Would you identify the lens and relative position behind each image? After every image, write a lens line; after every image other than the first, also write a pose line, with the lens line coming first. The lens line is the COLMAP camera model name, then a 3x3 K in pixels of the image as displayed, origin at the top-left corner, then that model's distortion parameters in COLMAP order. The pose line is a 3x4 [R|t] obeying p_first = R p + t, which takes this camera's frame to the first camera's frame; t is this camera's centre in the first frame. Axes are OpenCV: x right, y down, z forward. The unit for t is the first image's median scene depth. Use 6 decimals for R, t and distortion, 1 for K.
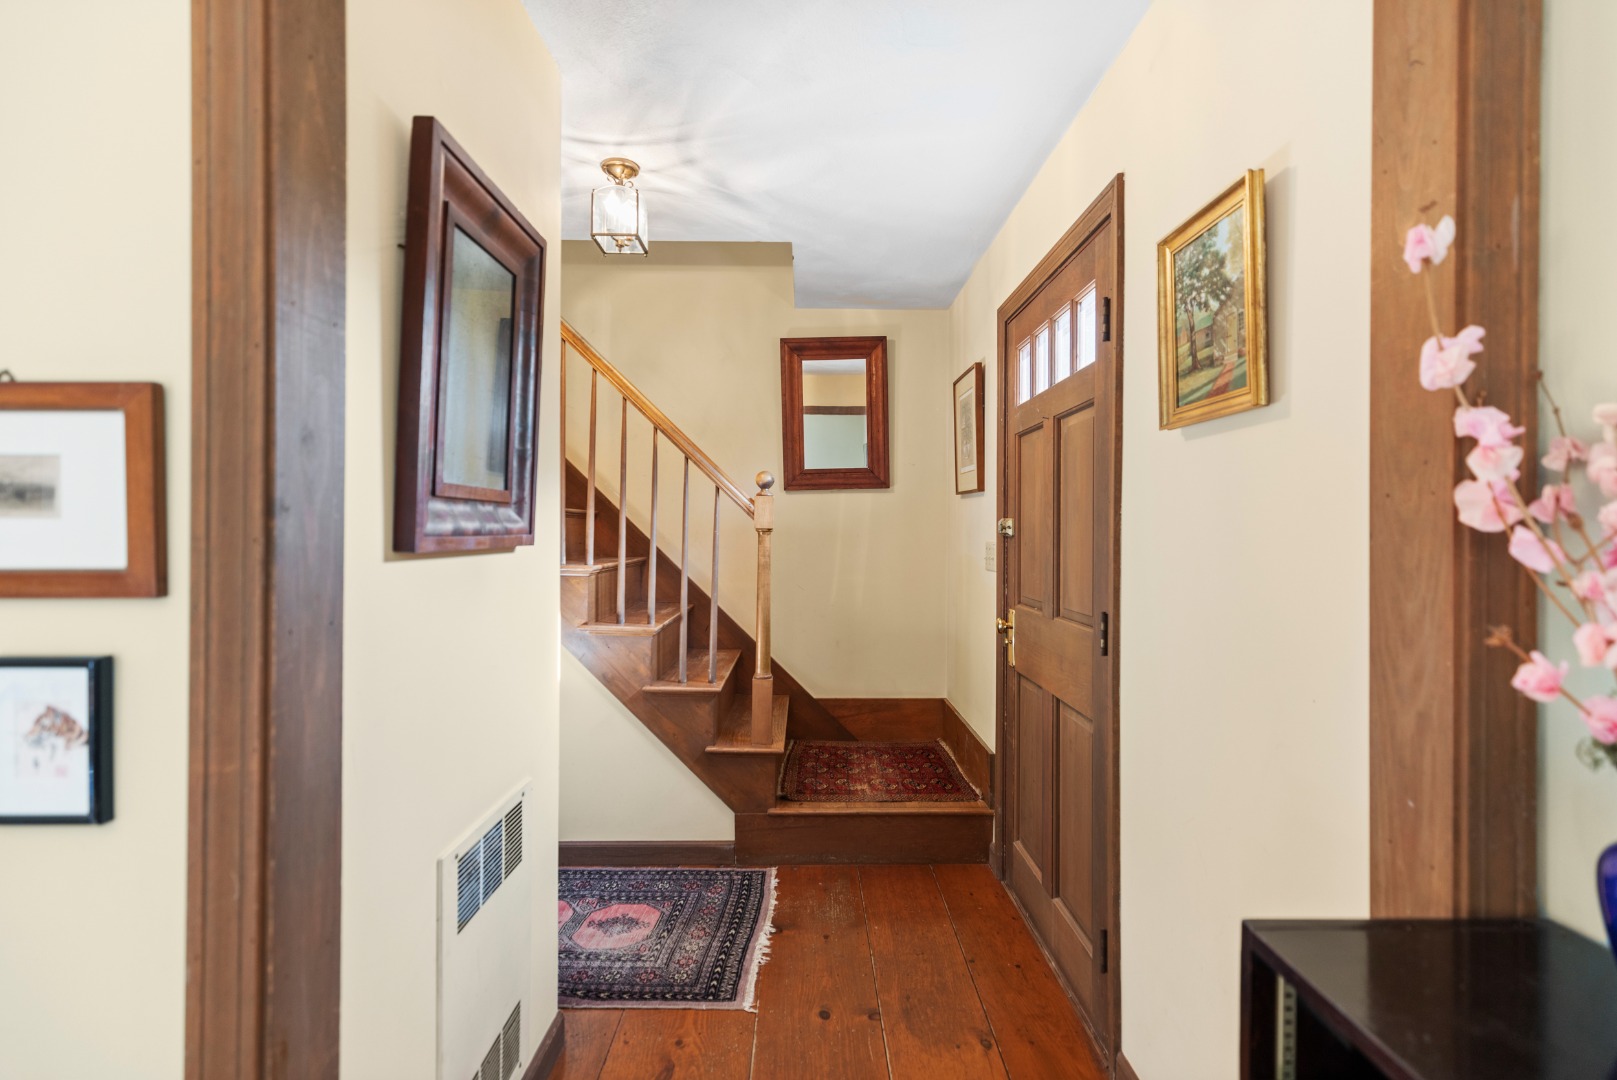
lens RADIAL K [[746.0, 0, 803.5], [0, 746.0, 531.1], [0, 0, 1]] dist [0.004812, 0.000269]
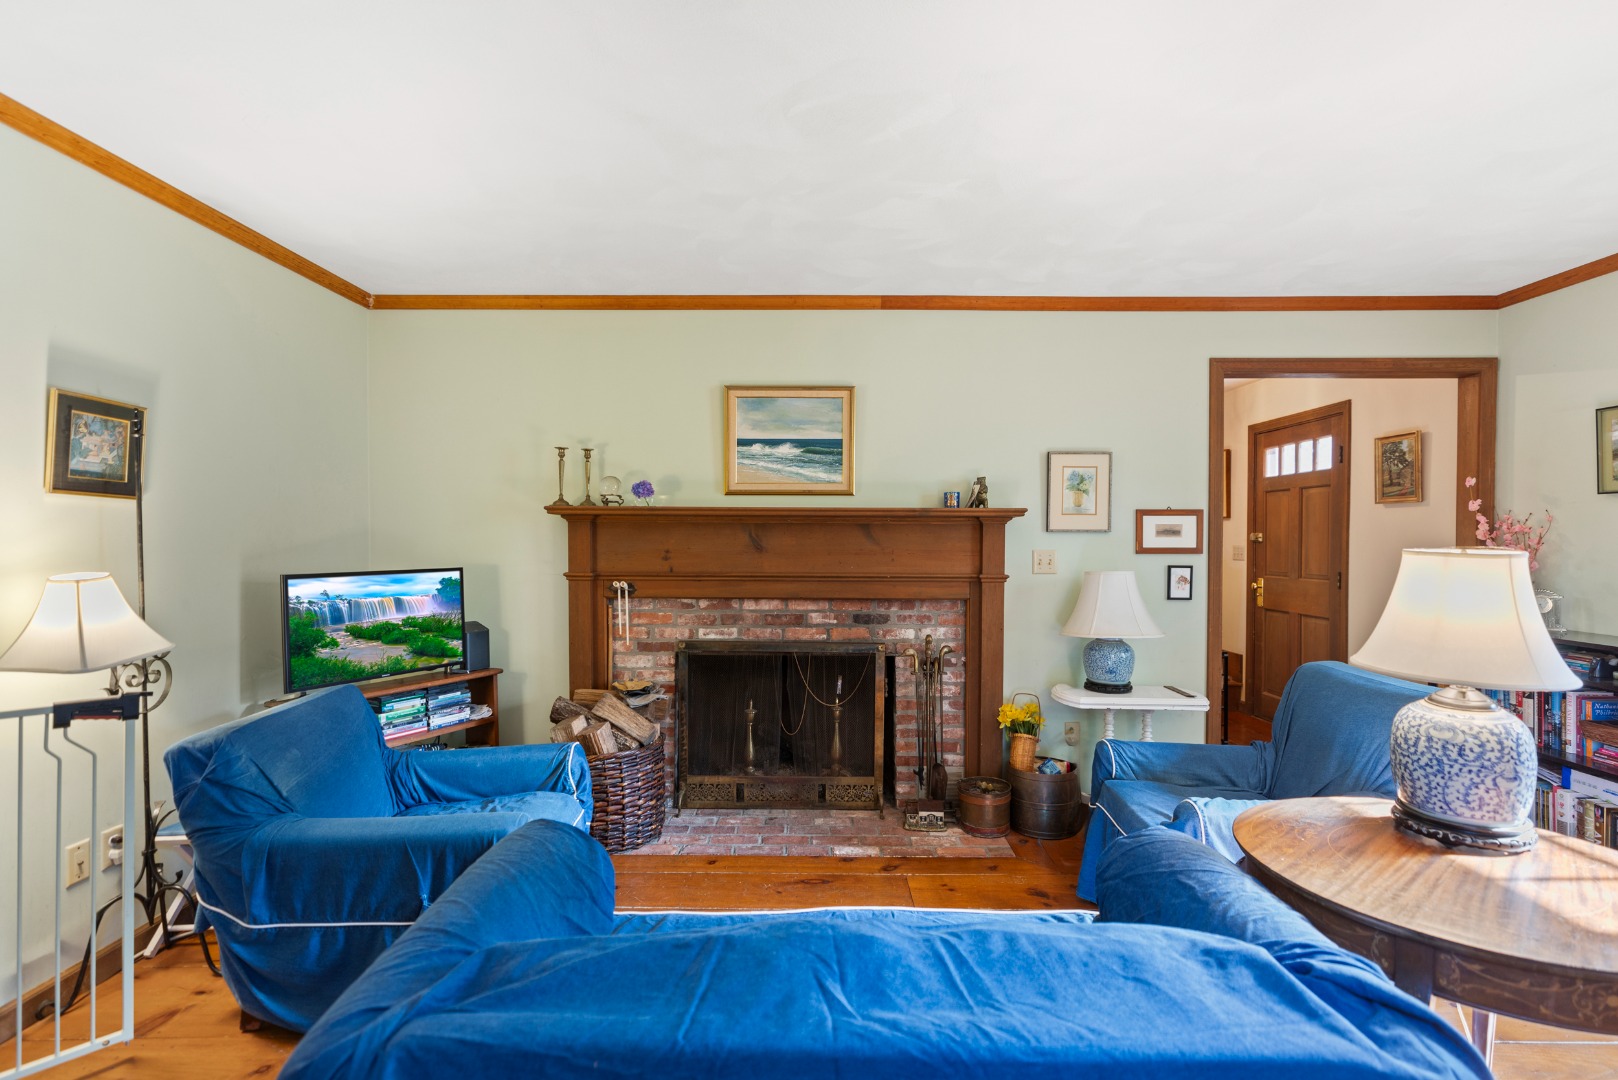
lens RADIAL K [[746.5, 0, 817.0], [0, 746.5, 544.9], [0, 0, 1]] dist [0.004812, 0.000269]
pose [[0.999579, 0.000487, -0.029000, -3.103752], [-0.000219, 0.999958, 0.009215, -0.012213], [0.029004, -0.009205, 0.999537, -3.790216]]
